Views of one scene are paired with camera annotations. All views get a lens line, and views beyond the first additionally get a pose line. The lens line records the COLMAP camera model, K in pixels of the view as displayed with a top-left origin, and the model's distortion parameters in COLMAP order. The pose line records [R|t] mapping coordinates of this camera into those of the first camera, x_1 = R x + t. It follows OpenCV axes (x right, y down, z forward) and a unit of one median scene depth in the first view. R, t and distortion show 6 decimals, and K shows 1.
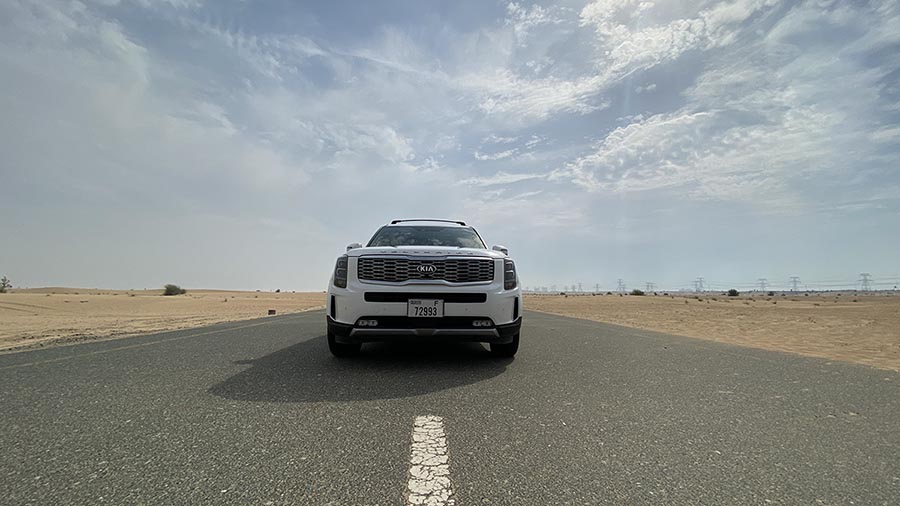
lens RADIAL K [[374.6, 0, 449.6], [0, 374.6, 261.2], [0, 0, 1]] dist [0.007853, -0.014977]
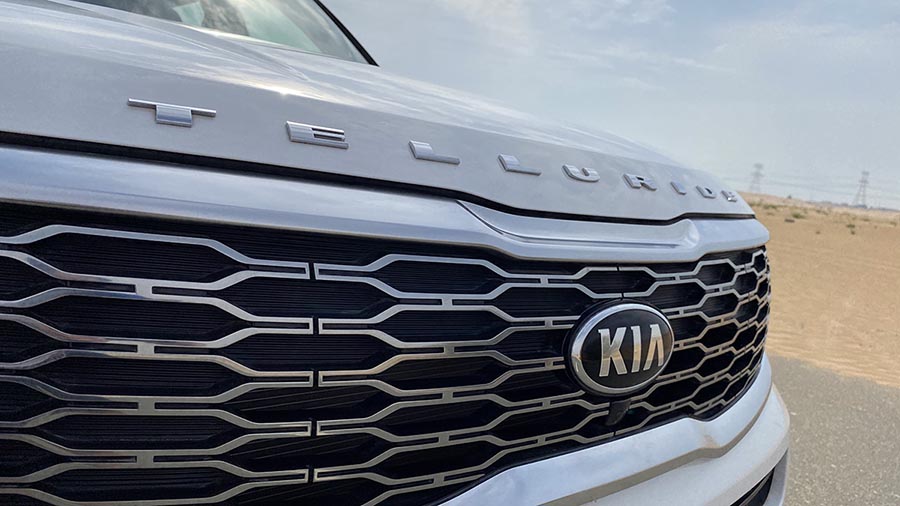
lens RADIAL K [[696.6, 0, 449.0], [0, 696.6, 253.1], [0, 0, 1]] dist [0.027659, -0.047845]
pose [[0.780318, 0.009200, 0.625316, -0.230549], [-0.165891, 0.967117, 0.192783, -0.035778], [-0.602980, -0.254166, 0.756185, 0.895983]]
